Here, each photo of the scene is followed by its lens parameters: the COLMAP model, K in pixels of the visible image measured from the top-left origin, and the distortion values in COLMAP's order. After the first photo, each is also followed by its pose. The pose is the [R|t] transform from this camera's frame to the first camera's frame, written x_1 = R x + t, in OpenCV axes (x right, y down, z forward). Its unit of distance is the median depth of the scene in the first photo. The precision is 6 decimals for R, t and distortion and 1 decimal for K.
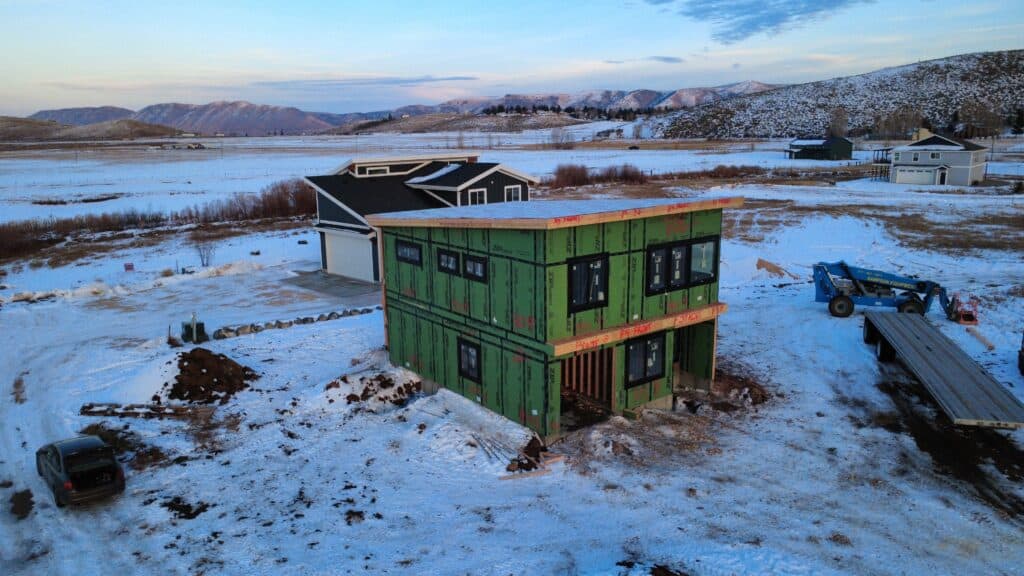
lens RADIAL K [[738.4, 0, 511.2], [0, 738.4, 289.2], [0, 0, 1]] dist [-0.001292, 0.005611]
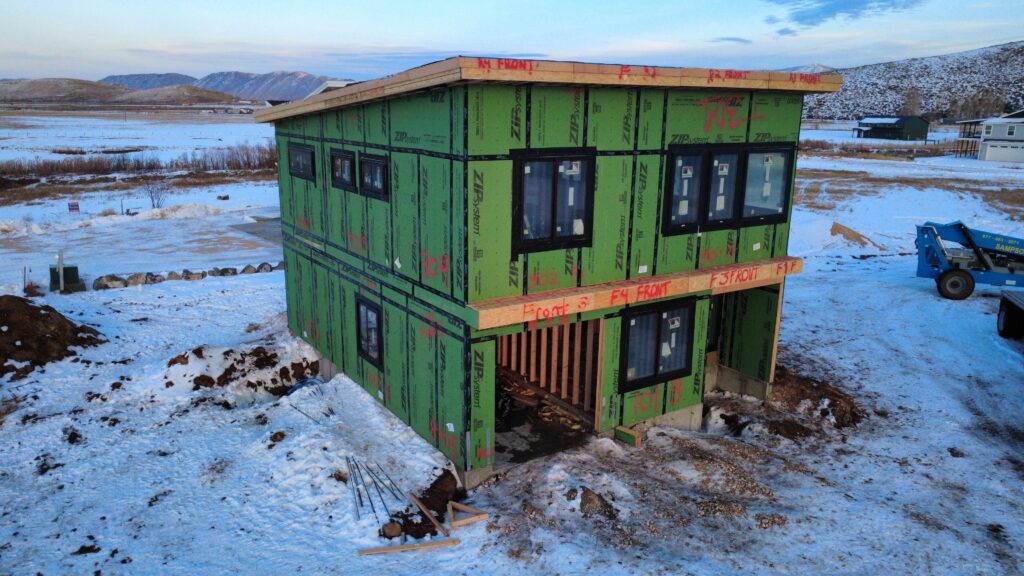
lens RADIAL K [[738.4, 0, 512.2], [0, 738.4, 288.3], [0, 0, 1]] dist [-0.001292, 0.005611]
pose [[0.997059, 0.044984, -0.062047, 0.092351], [-0.043248, 0.998642, 0.029056, 0.035586], [0.063270, -0.026287, 0.997650, 0.373372]]
